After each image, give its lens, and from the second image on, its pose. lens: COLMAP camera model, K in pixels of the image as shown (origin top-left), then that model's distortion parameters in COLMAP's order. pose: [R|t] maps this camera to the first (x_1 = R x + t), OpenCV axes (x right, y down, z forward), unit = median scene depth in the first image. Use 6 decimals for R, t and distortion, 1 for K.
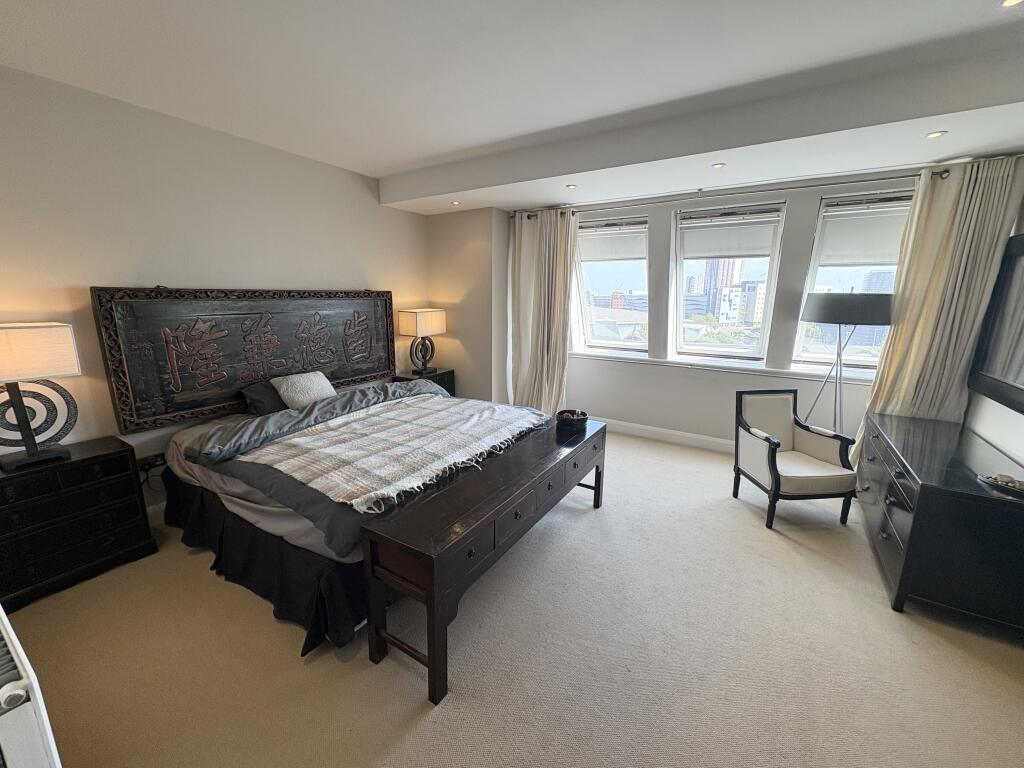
lens RADIAL K [[406.2, 0, 508.1], [0, 406.2, 380.5], [0, 0, 1]] dist [-0.000245, -0.000056]
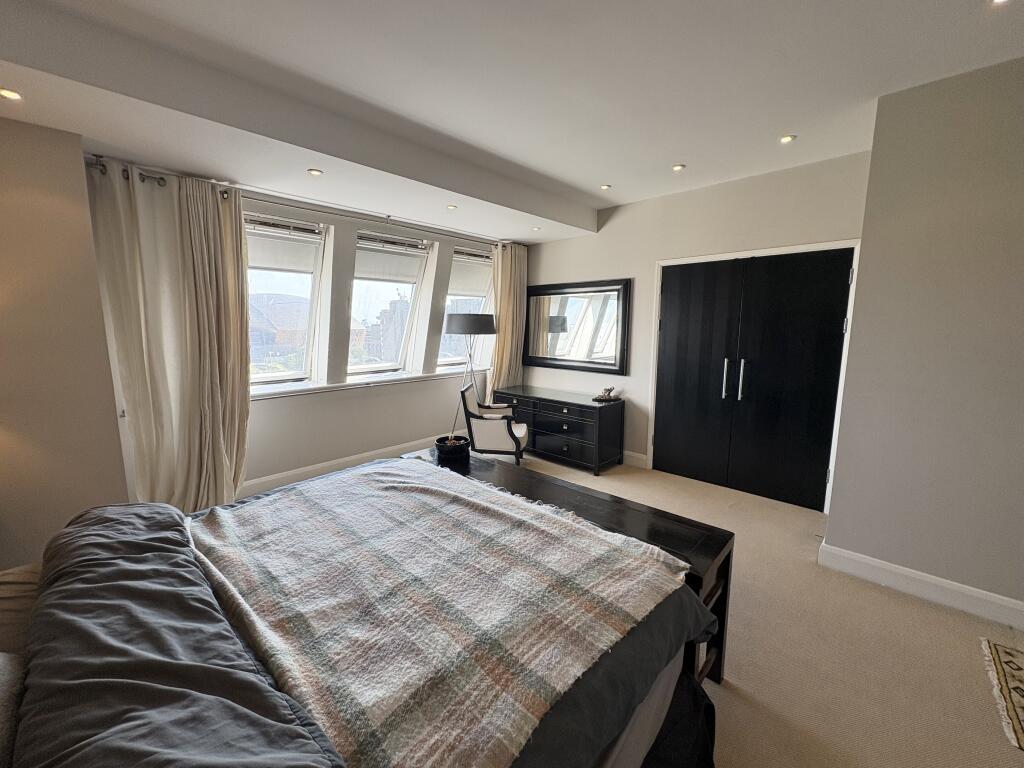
lens RADIAL K [[407.4, 0, 512.0], [0, 407.4, 384.0], [0, 0, 1]] dist [-0.000164, 0.000000]
pose [[0.198606, -0.154732, 0.967788, -0.647910], [0.206946, 0.971815, 0.112907, -0.110504], [-0.957982, 0.177856, 0.225029, 0.609939]]
